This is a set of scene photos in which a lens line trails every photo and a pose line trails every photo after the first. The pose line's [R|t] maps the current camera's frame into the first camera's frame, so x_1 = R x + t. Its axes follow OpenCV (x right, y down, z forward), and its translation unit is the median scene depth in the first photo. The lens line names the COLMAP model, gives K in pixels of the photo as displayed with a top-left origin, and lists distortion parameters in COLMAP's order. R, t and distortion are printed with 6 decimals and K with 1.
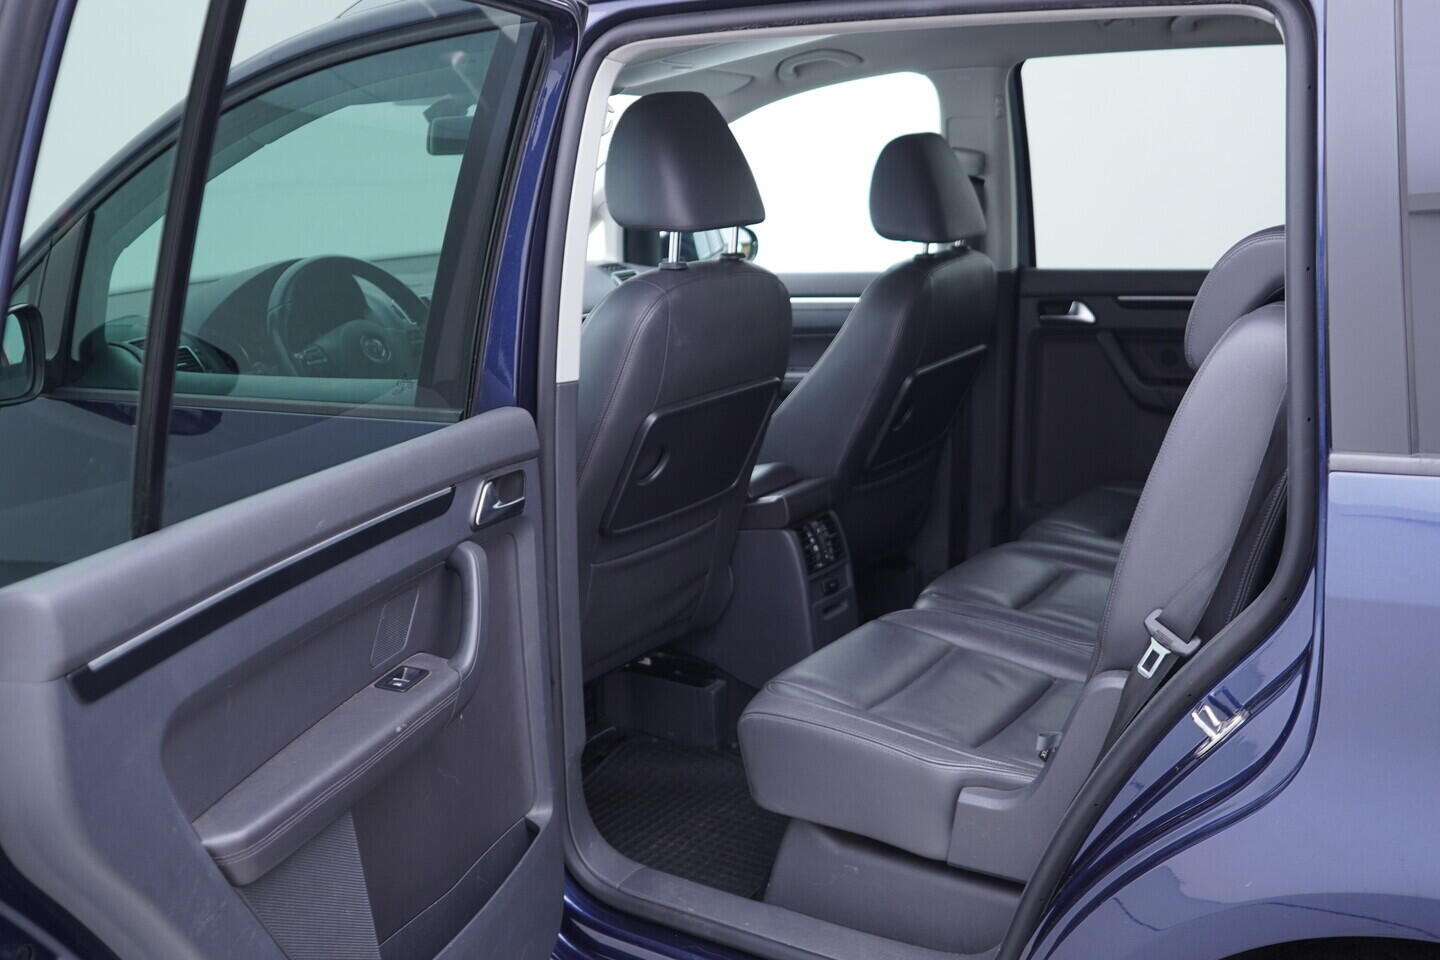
lens RADIAL K [[1506.5, 0, 720.0], [0, 1506.5, 480.0], [0, 0, 1]] dist [-0.002313, 0.004214]
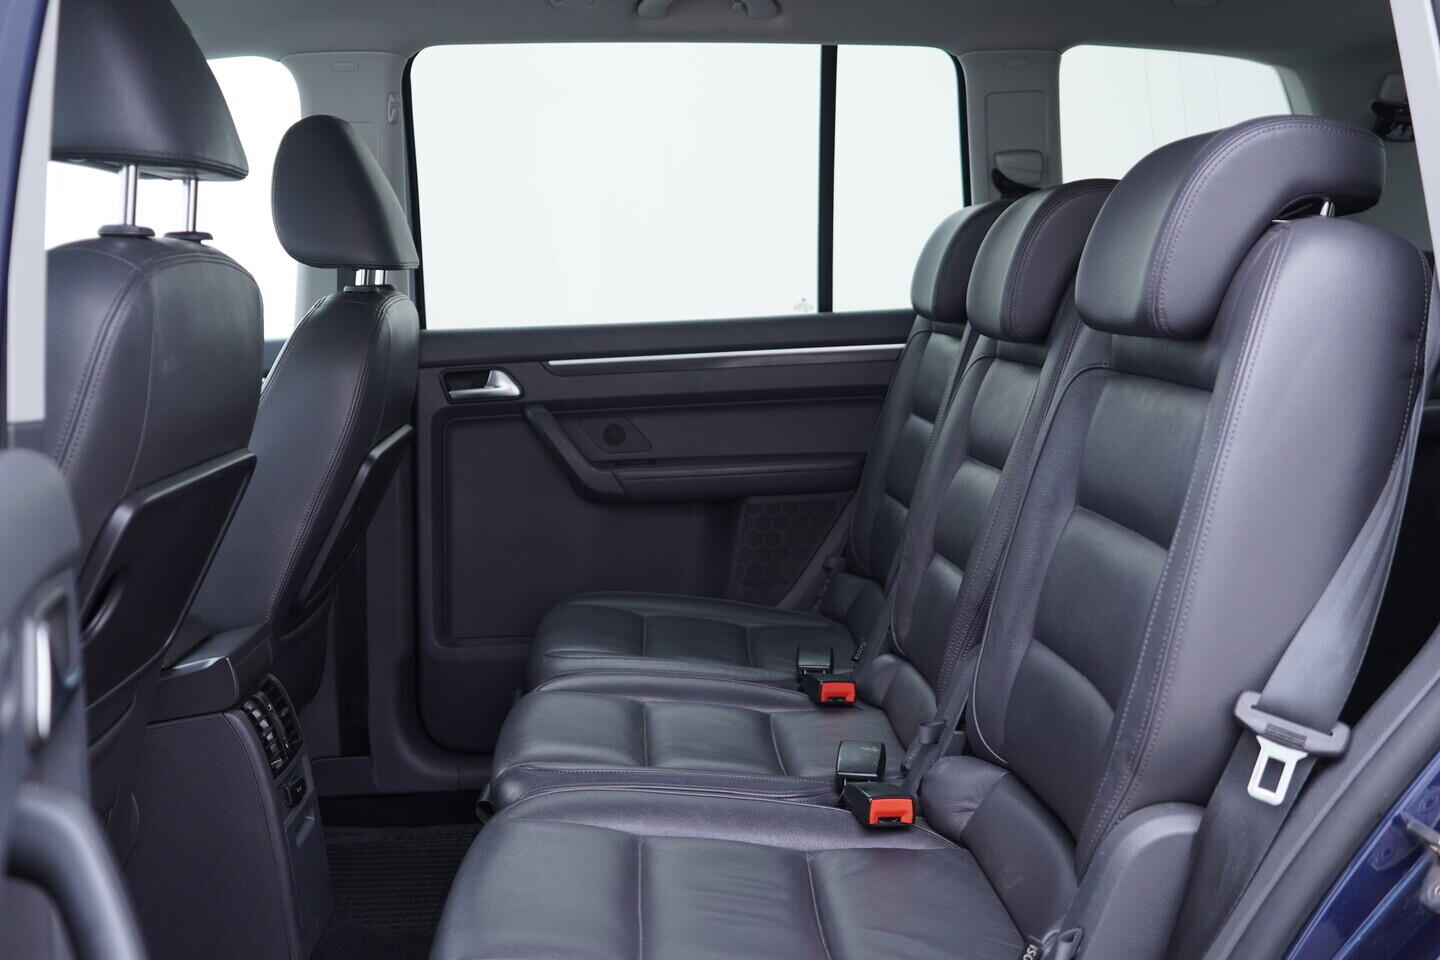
lens RADIAL K [[1506.5, 0, 720.0], [0, 1506.5, 480.0], [0, 0, 1]] dist [-0.002313, 0.004214]
pose [[0.803725, -0.059568, 0.592011, -0.149193], [0.127258, 0.989162, -0.073238, 0.009867], [-0.581233, 0.134201, 0.802595, 0.364752]]
